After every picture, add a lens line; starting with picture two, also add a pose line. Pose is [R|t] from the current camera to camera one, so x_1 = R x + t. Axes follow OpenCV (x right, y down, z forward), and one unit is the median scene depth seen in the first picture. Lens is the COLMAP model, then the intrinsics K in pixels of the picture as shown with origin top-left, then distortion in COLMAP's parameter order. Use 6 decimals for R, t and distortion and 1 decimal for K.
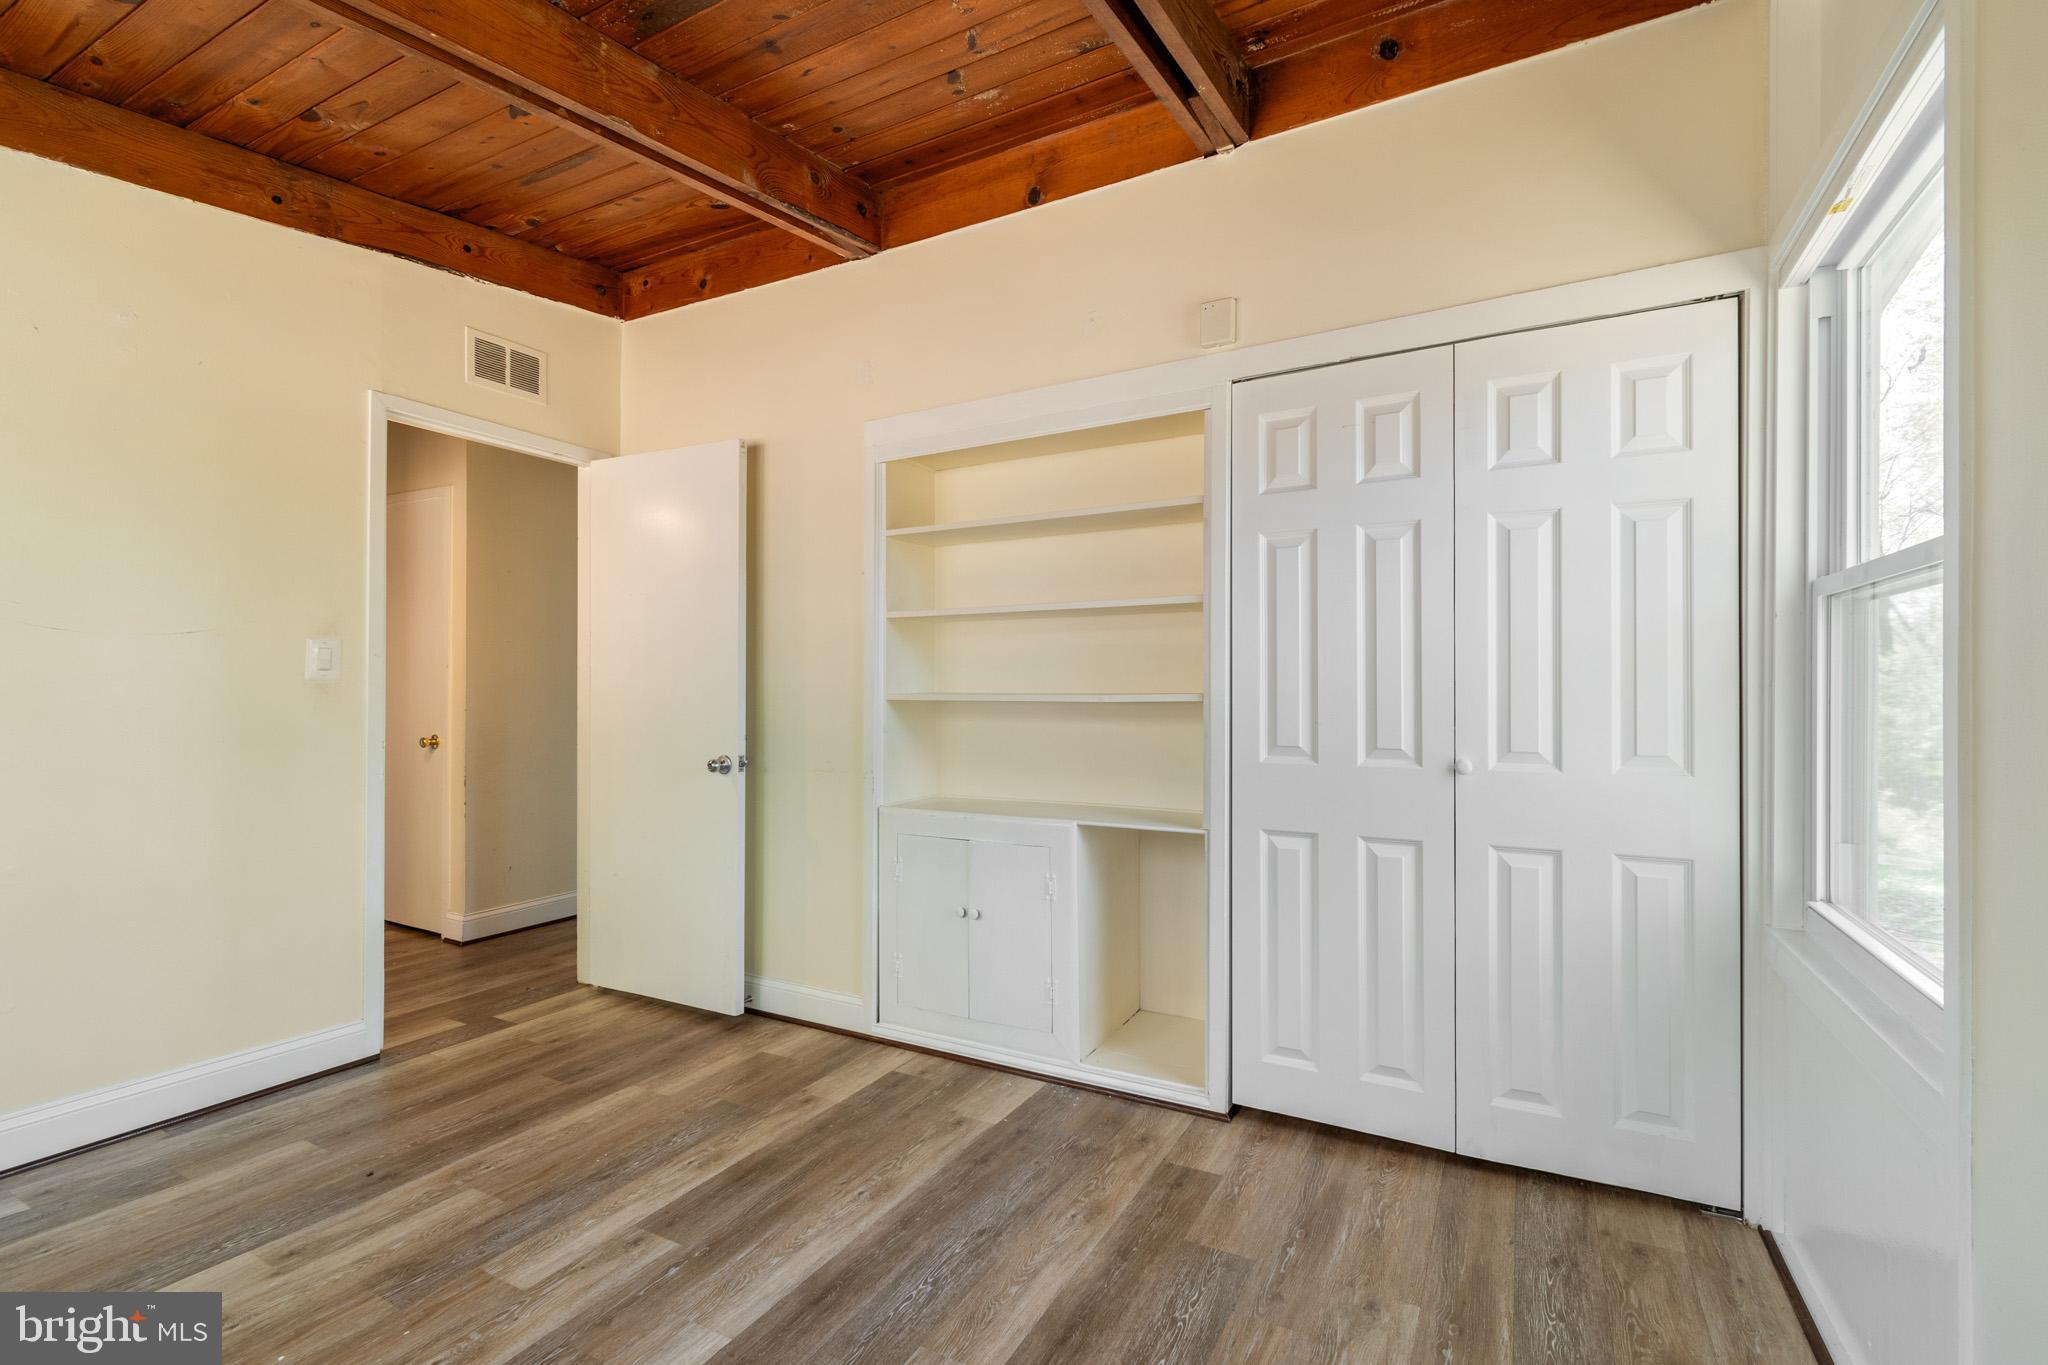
lens RADIAL K [[904.5, 0, 1027.2], [0, 904.5, 685.6], [0, 0, 1]] dist [0.003186, -0.001325]
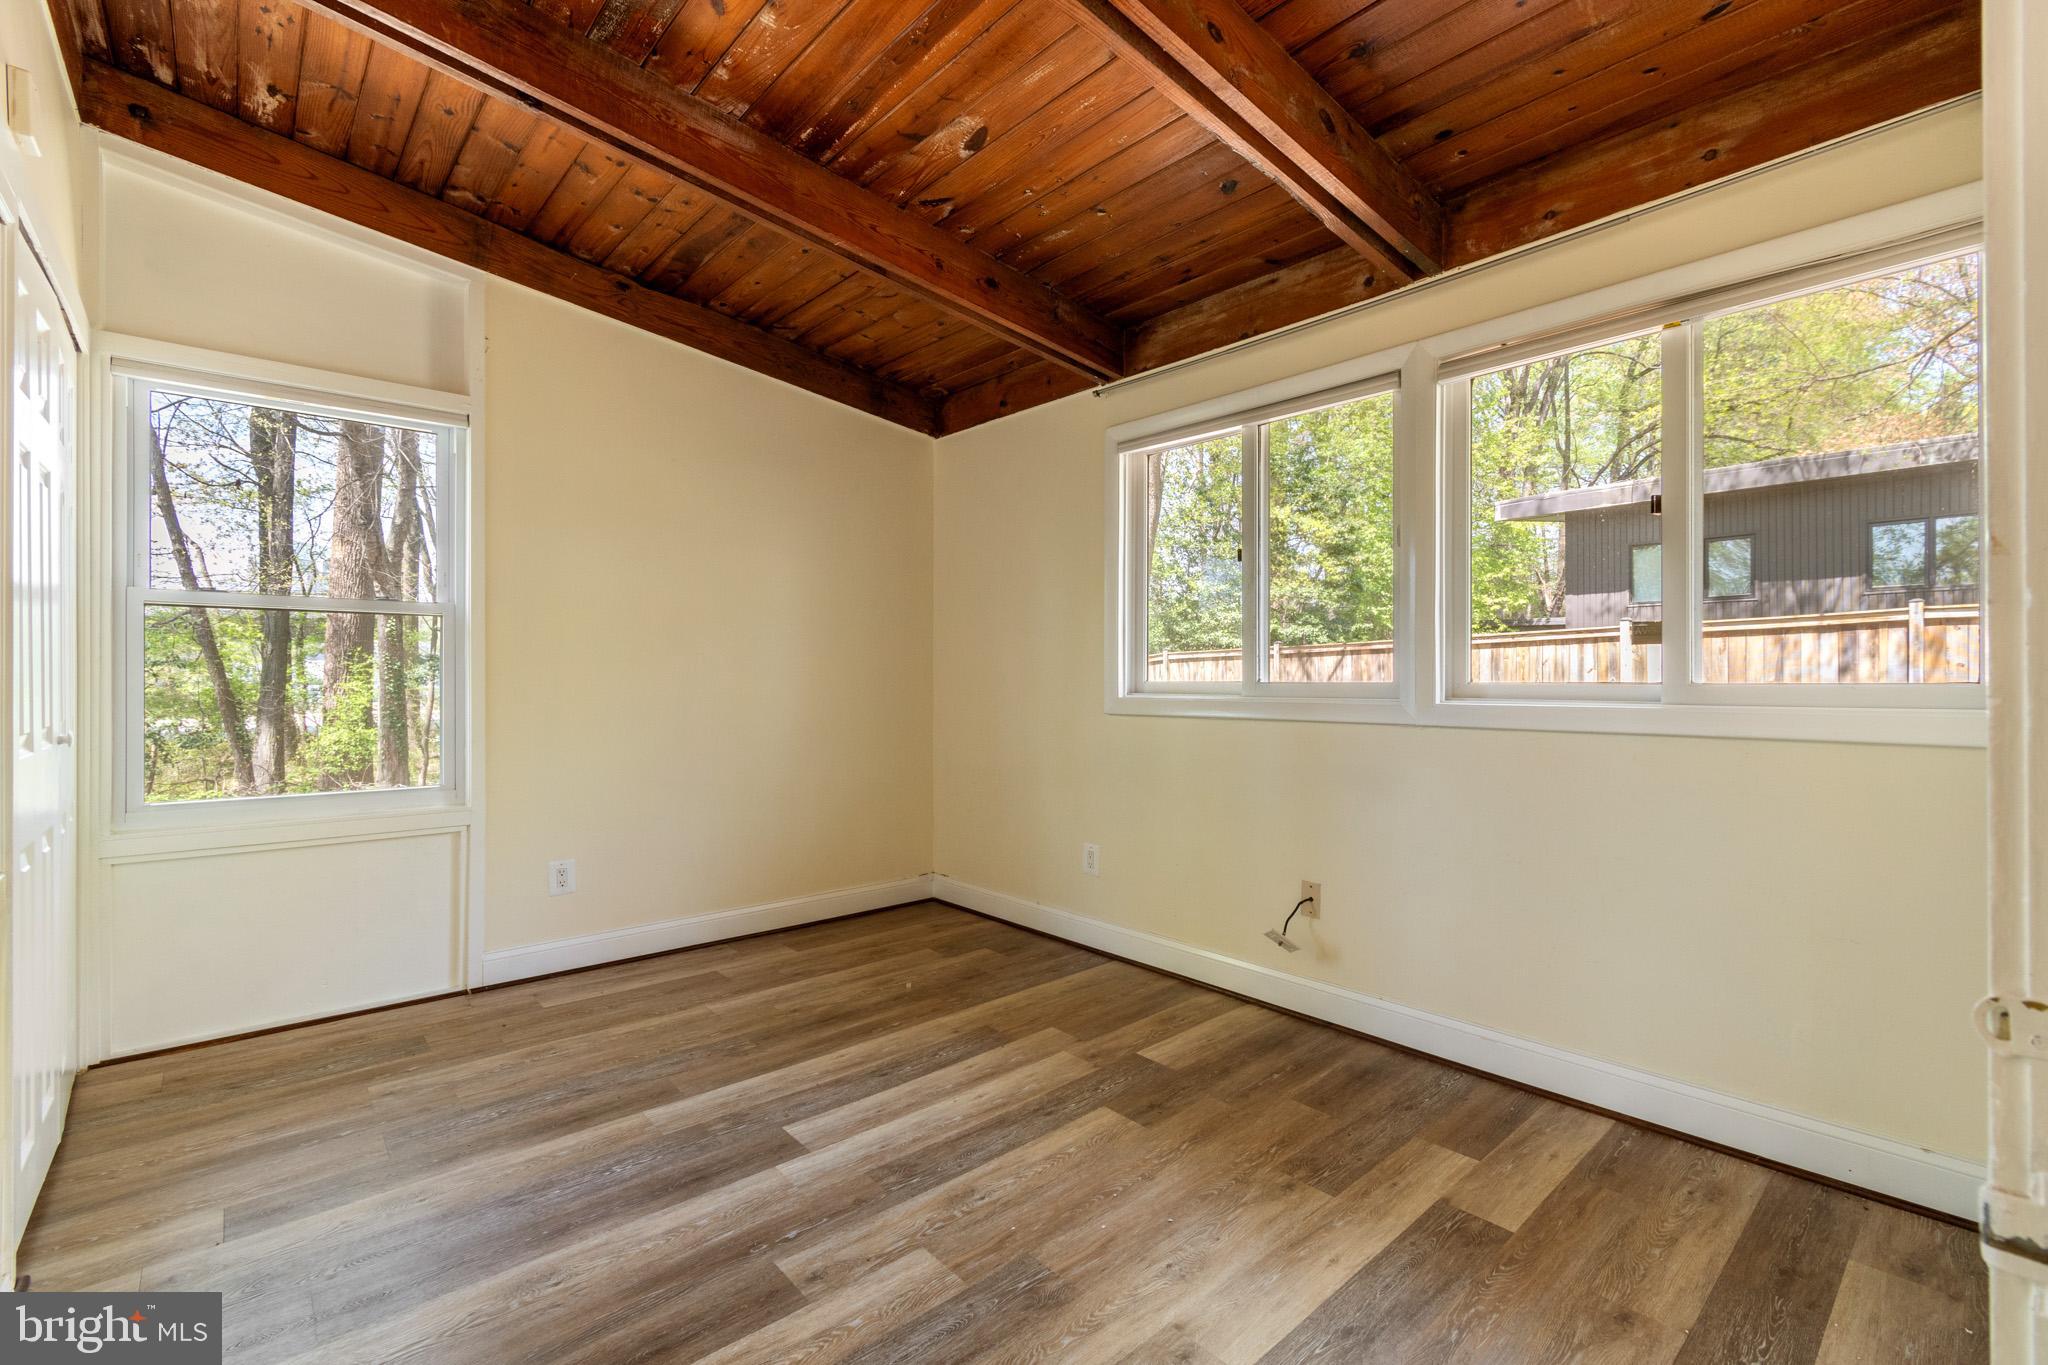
lens RADIAL K [[904.5, 0, 1024.7], [0, 904.5, 675.4], [0, 0, 1]] dist [0.003186, -0.001325]
pose [[-0.937317, -0.002836, 0.348467, -0.985830], [-0.002967, 0.999996, 0.000156, 0.020942], [-0.348466, -0.000888, -0.937321, 1.859073]]
